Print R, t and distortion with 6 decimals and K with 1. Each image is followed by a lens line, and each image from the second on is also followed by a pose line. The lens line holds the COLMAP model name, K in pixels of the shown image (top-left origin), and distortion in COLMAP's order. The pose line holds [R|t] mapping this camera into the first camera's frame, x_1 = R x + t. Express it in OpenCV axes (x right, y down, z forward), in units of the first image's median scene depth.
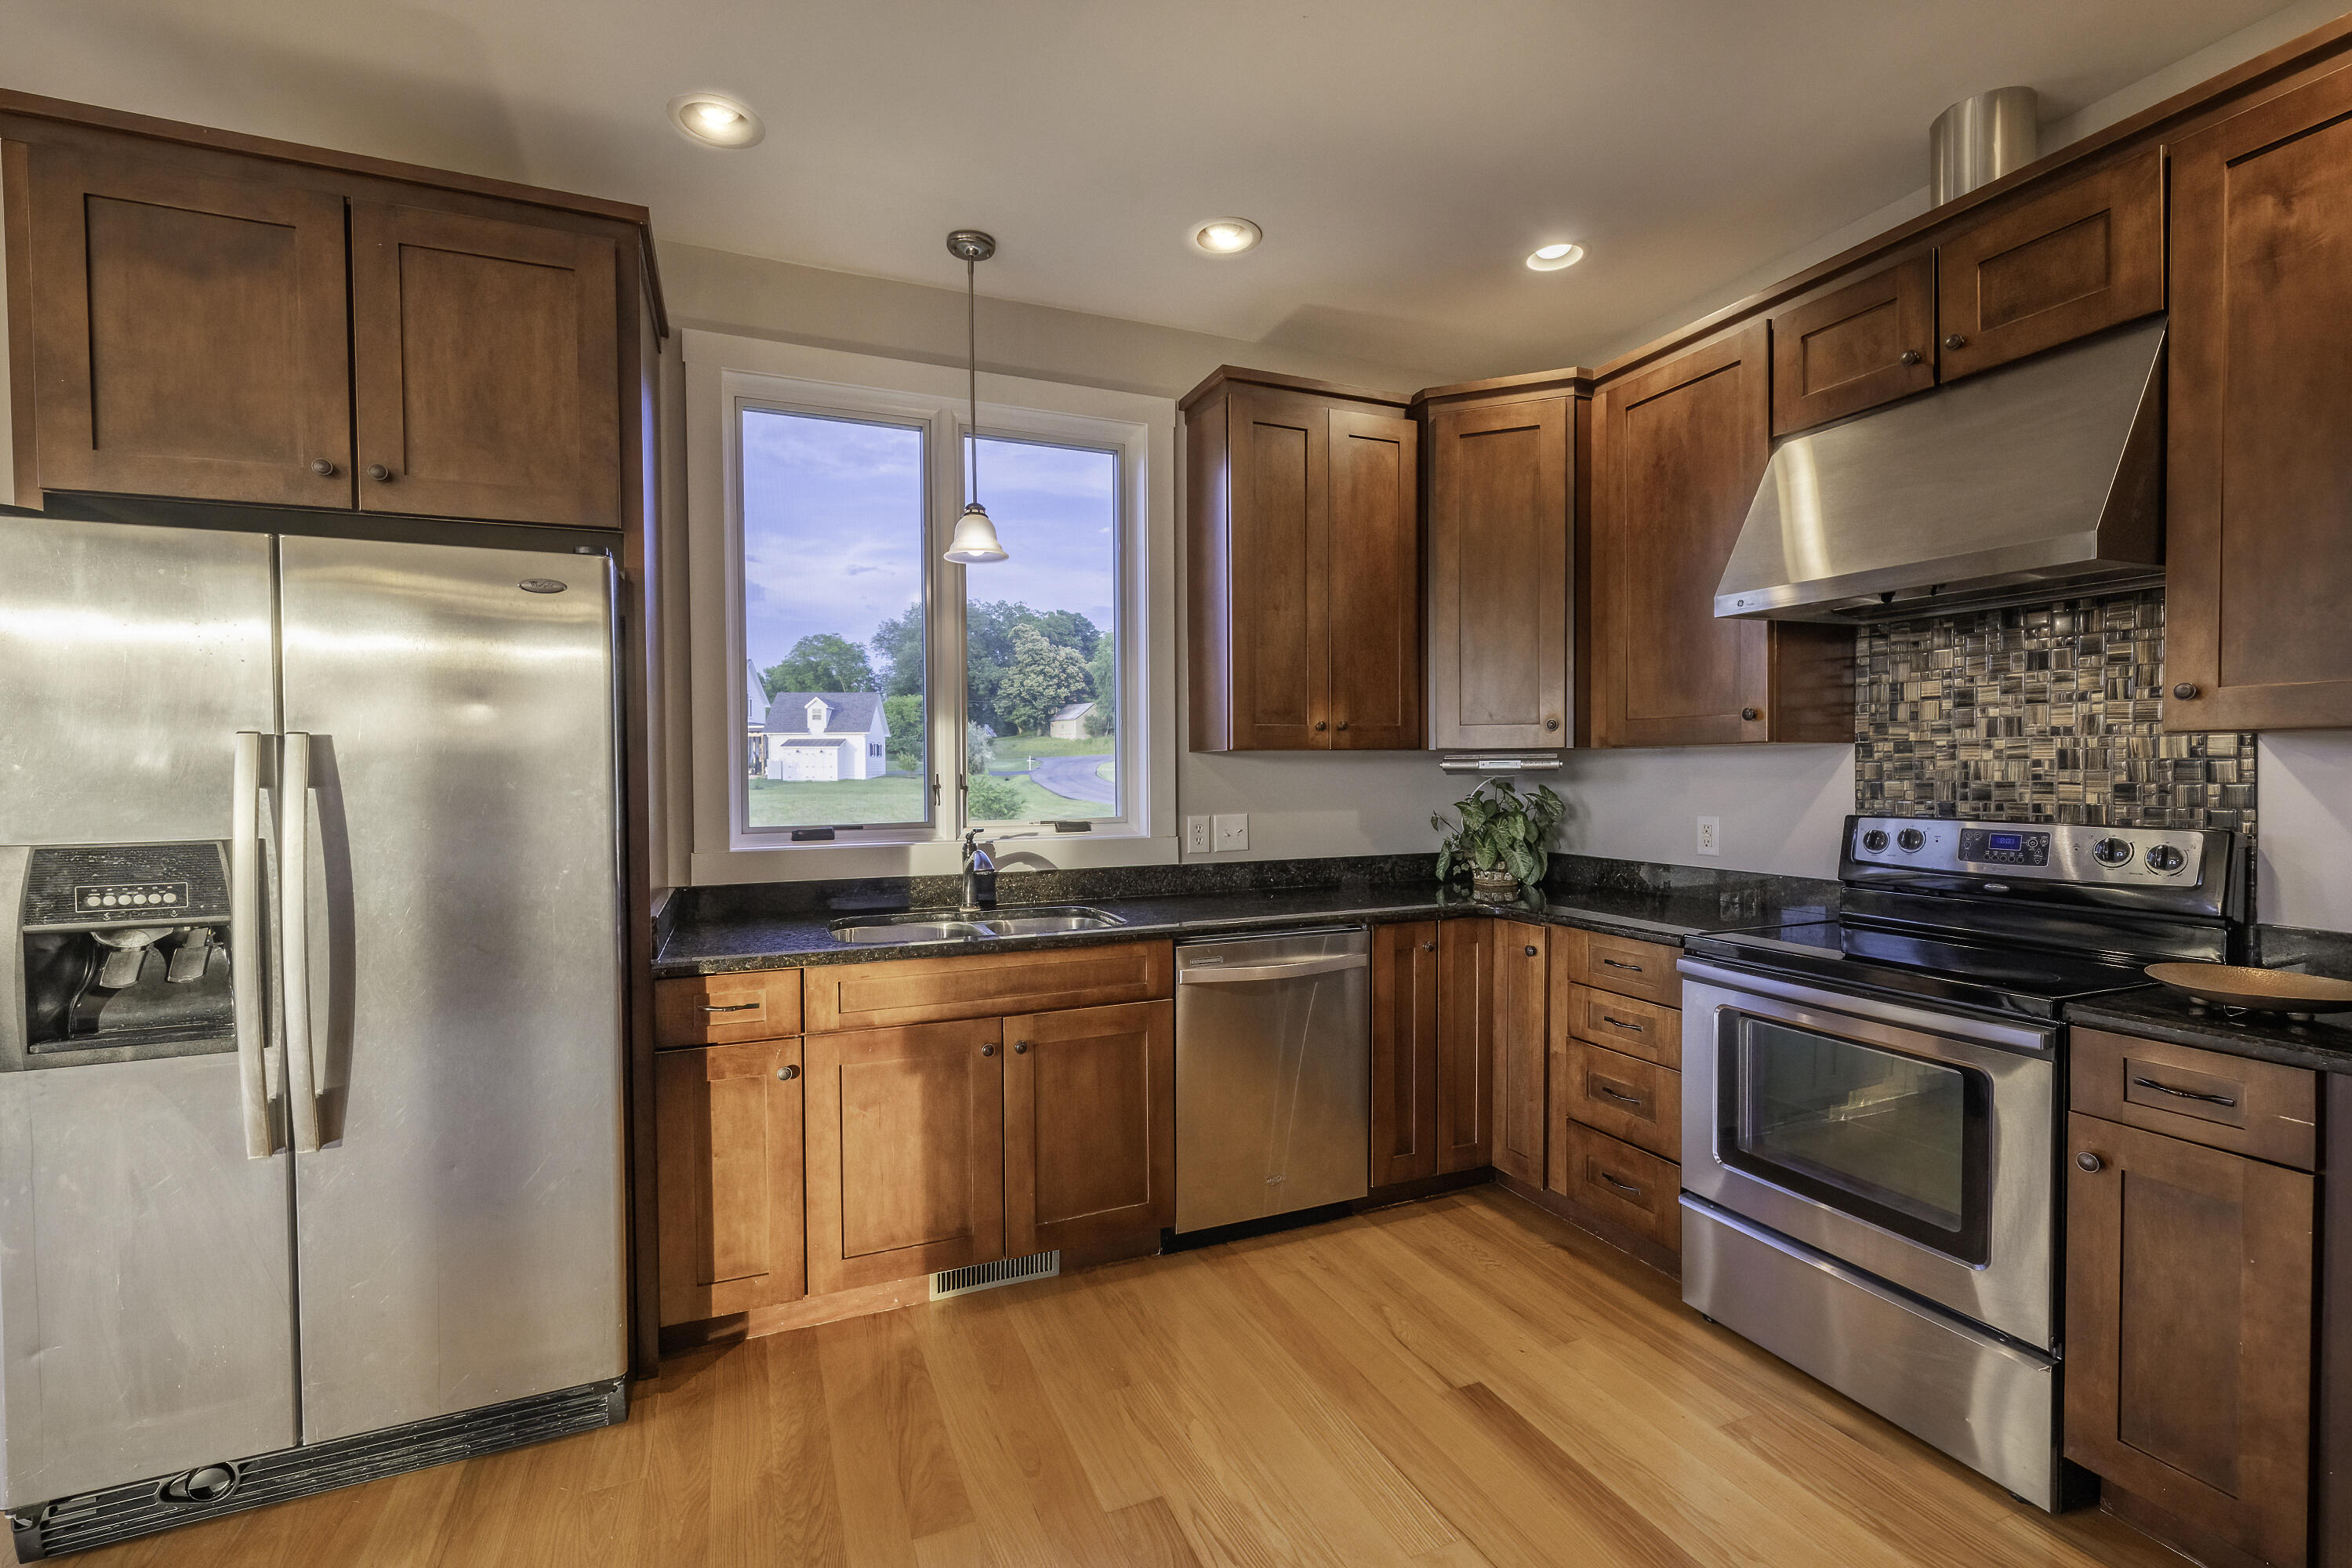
lens RADIAL K [[993.0, 0, 1175.4], [0, 993.0, 777.6], [0, 0, 1]] dist [-0.002358, -0.000040]
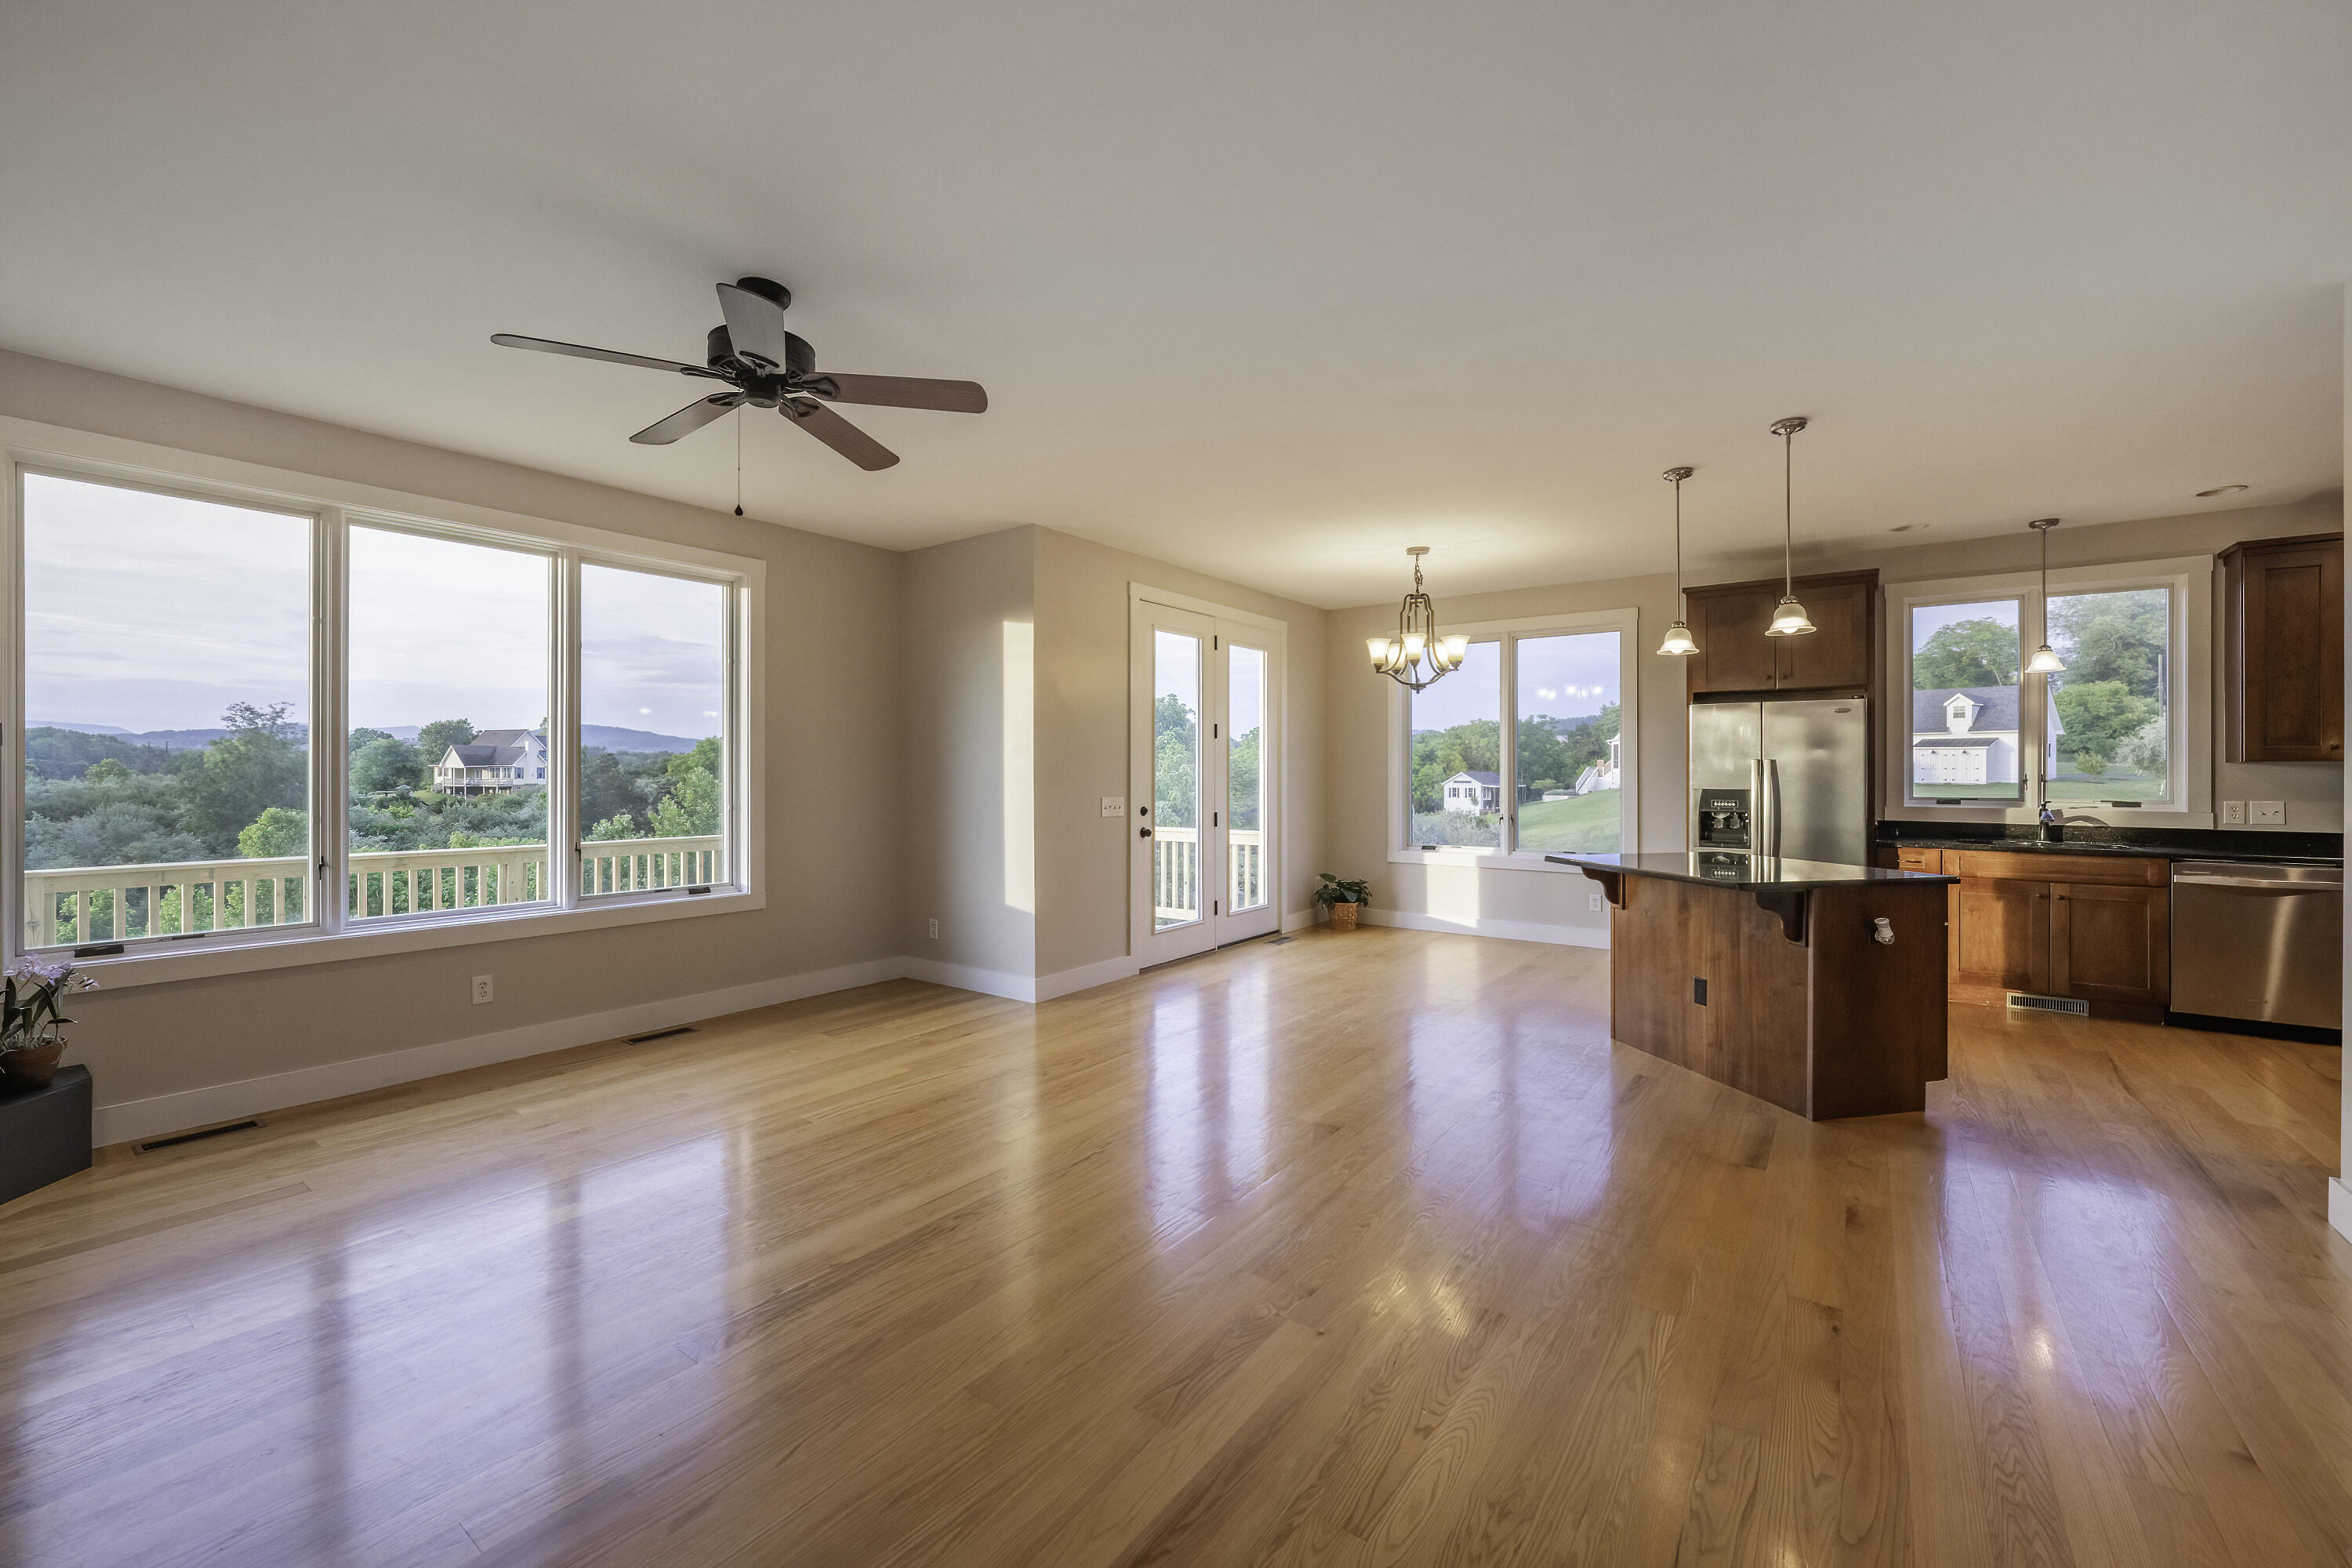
lens RADIAL K [[973.4, 0, 1155.8], [0, 973.4, 771.4], [0, 0, 1]] dist [0.001285, 0.000263]
pose [[0.509001, 0.008803, -0.860721, 0.574559], [-0.014090, 0.999899, 0.001894, 0.013002], [0.860651, 0.011164, 0.509074, -1.545695]]
